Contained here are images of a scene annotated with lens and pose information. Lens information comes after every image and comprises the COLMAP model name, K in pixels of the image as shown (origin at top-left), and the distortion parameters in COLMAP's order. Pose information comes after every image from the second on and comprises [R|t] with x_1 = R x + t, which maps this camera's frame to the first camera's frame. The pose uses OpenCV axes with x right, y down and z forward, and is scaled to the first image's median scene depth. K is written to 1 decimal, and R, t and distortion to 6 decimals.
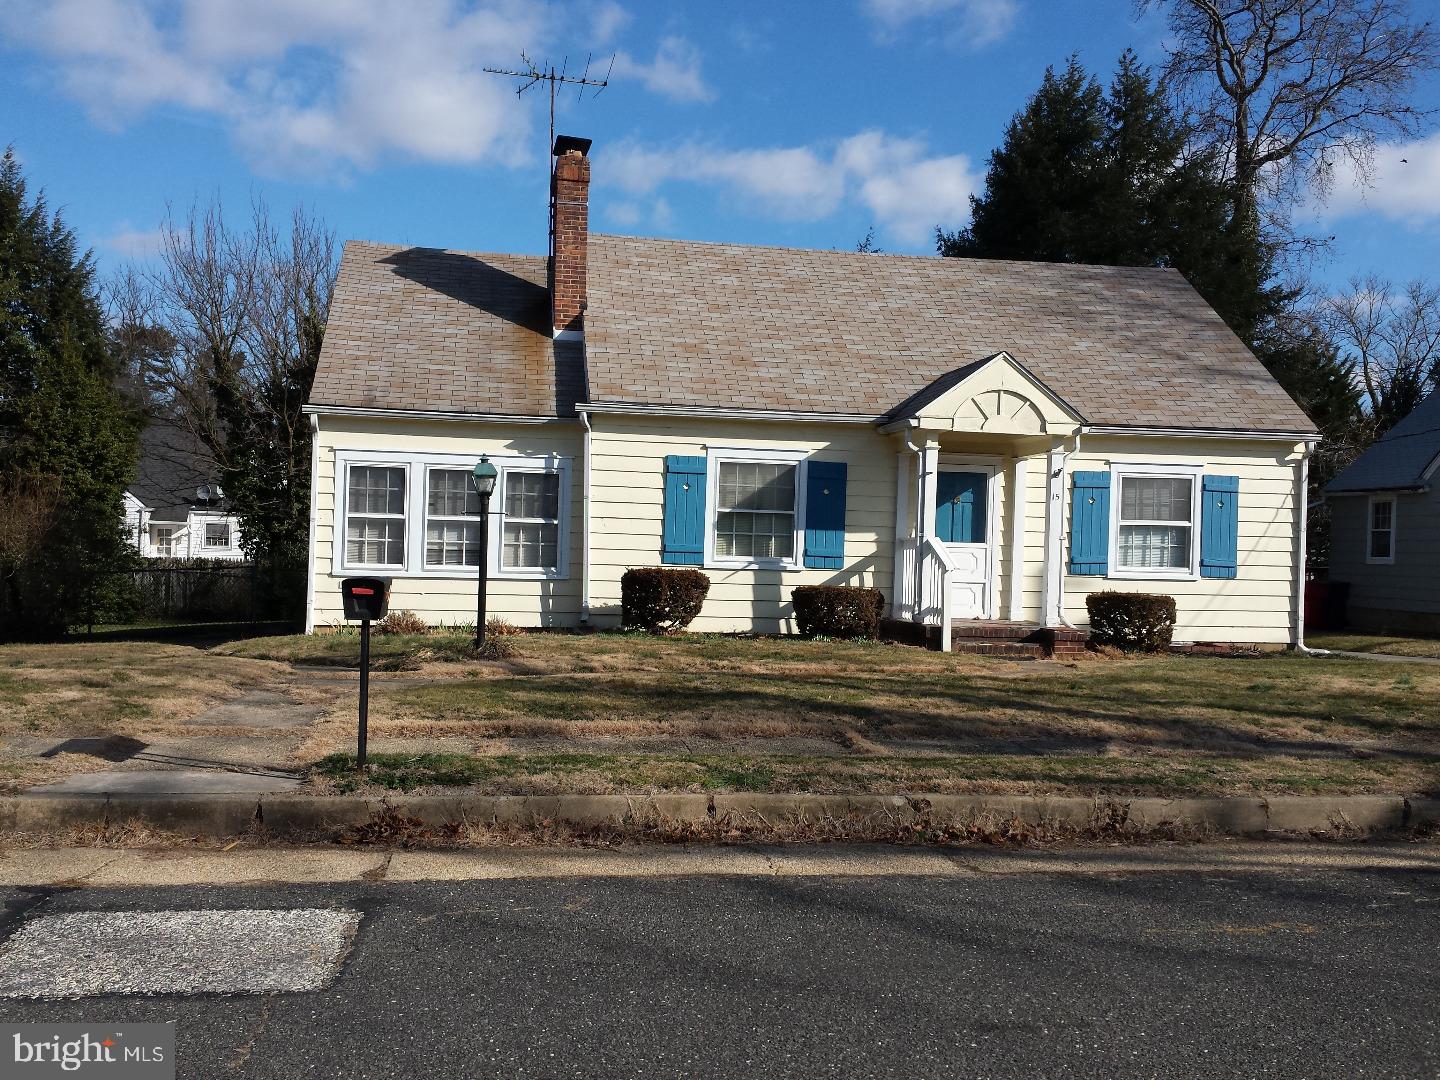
lens RADIAL K [[1352.3, 0, 723.6], [0, 1352.3, 534.2], [0, 0, 1]] dist [-0.011899, 0.000000]
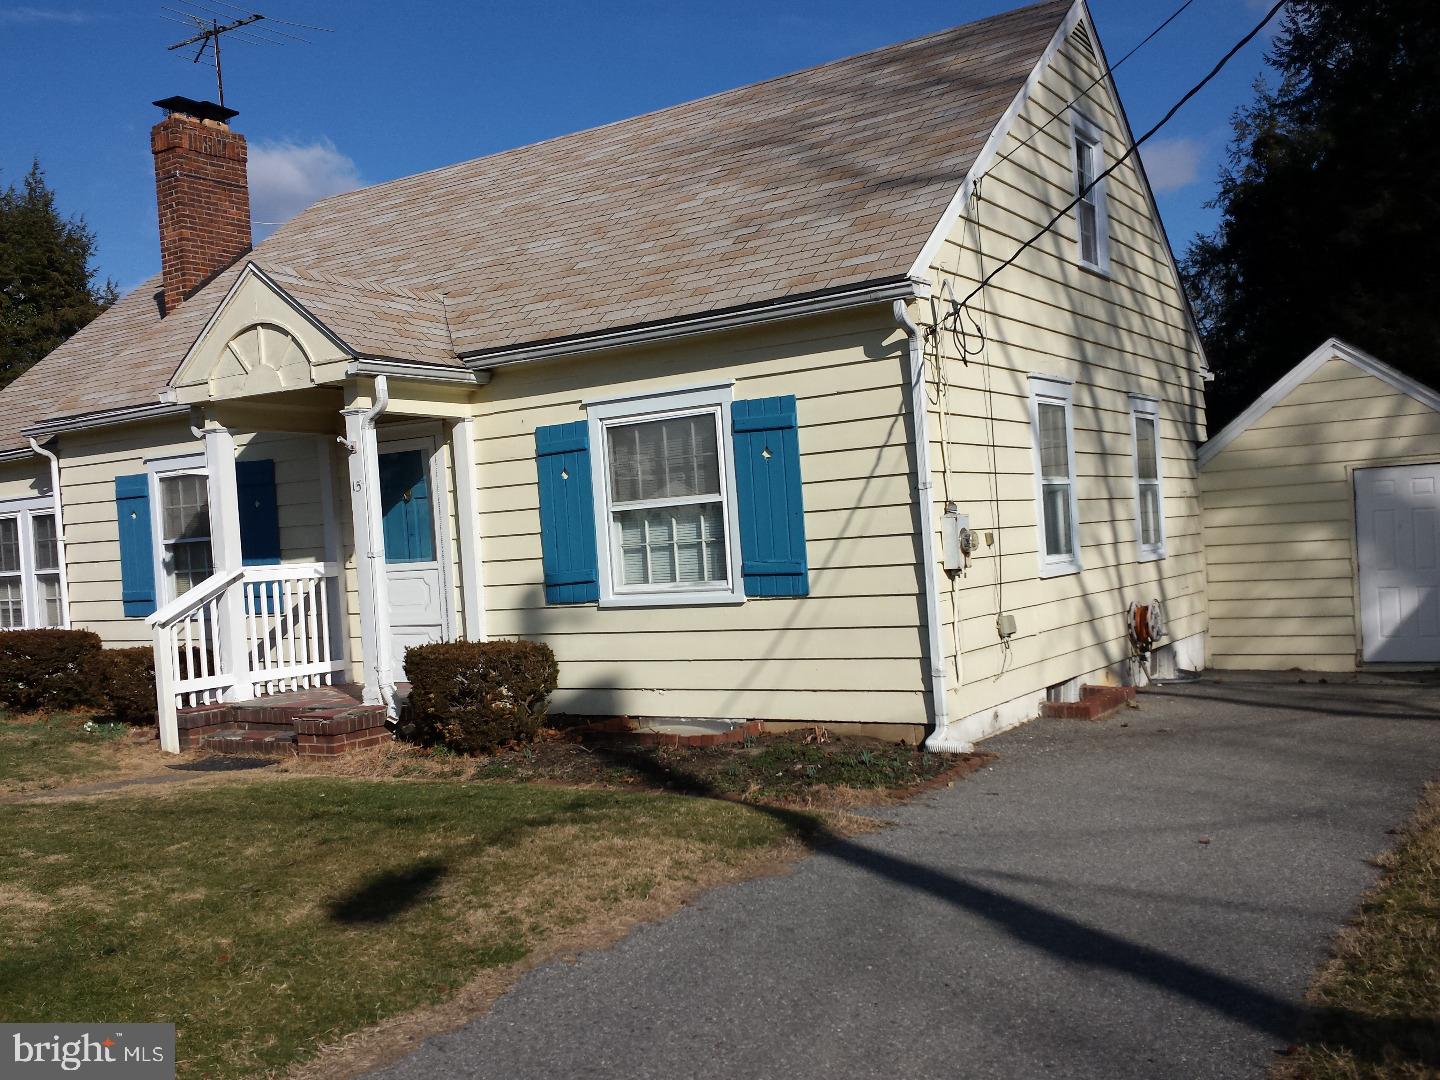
lens RADIAL K [[1352.3, 0, 731.1], [0, 1352.3, 537.3], [0, 0, 1]] dist [-0.011899, 0.000000]
pose [[0.747201, -0.070584, -0.660839, 0.731368], [0.080904, 0.996609, -0.014970, 0.017034], [0.659655, -0.042279, 0.750378, 0.634777]]
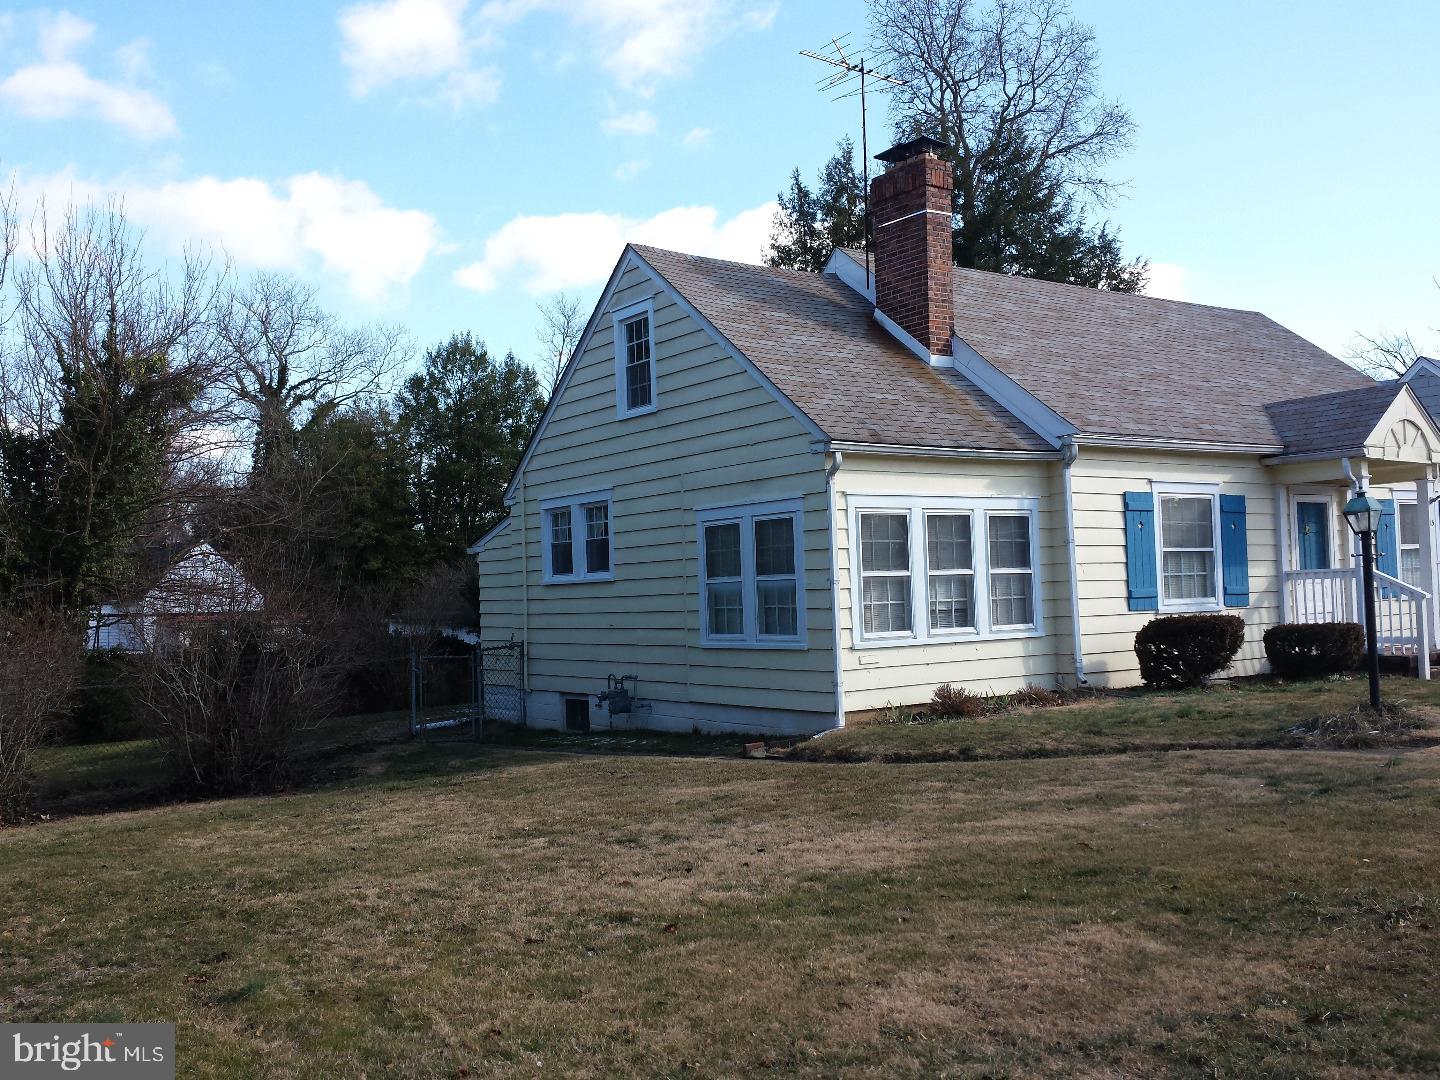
lens RADIAL K [[1352.3, 0, 707.6], [0, 1352.3, 550.4], [0, 0, 1]] dist [-0.011899, 0.000000]
pose [[0.893793, -0.043823, 0.446333, -0.690455], [0.060111, 0.997940, -0.022393, -0.015518], [-0.444433, 0.046844, 0.894587, 0.308189]]
